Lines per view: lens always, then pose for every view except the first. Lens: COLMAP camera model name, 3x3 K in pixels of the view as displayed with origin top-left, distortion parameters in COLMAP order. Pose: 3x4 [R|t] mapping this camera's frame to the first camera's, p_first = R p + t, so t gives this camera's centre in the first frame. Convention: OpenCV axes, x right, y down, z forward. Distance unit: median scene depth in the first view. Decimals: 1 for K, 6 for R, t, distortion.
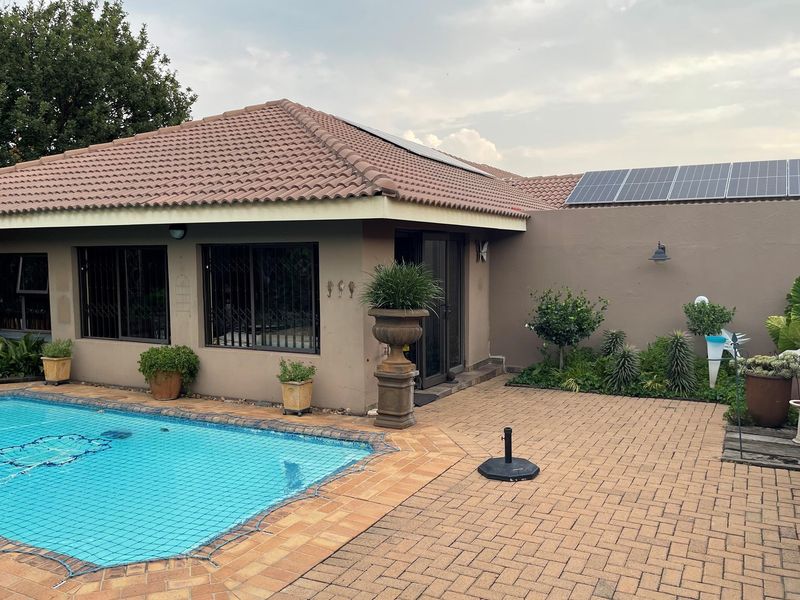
lens RADIAL K [[682.7, 0, 408.0], [0, 682.7, 300.0], [0, 0, 1]] dist [0.047142, -0.054773]
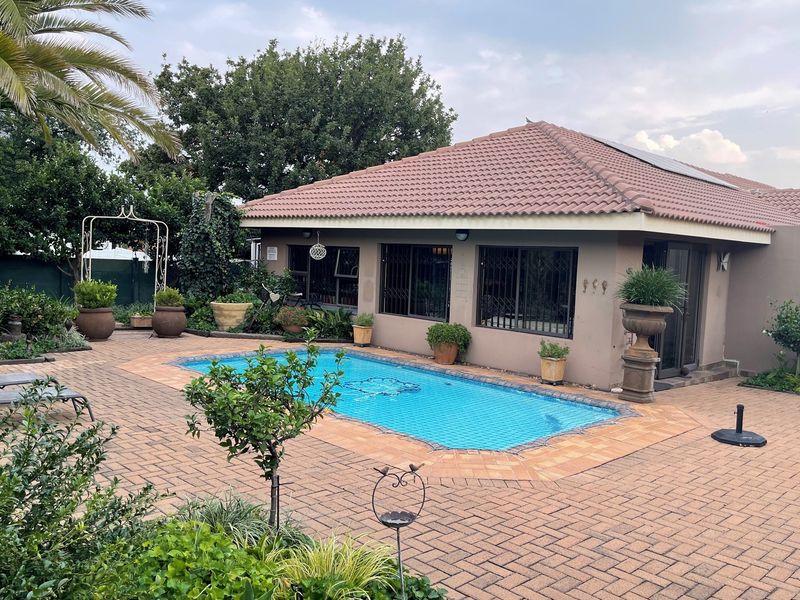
lens RADIAL K [[682.7, 0, 394.4], [0, 682.7, 304.0], [0, 0, 1]] dist [0.047142, -0.054773]
pose [[0.945449, 0.068303, -0.318530, -0.039640], [-0.066961, 0.997640, 0.015173, 0.018121], [0.318815, 0.006984, 0.947791, -0.244219]]
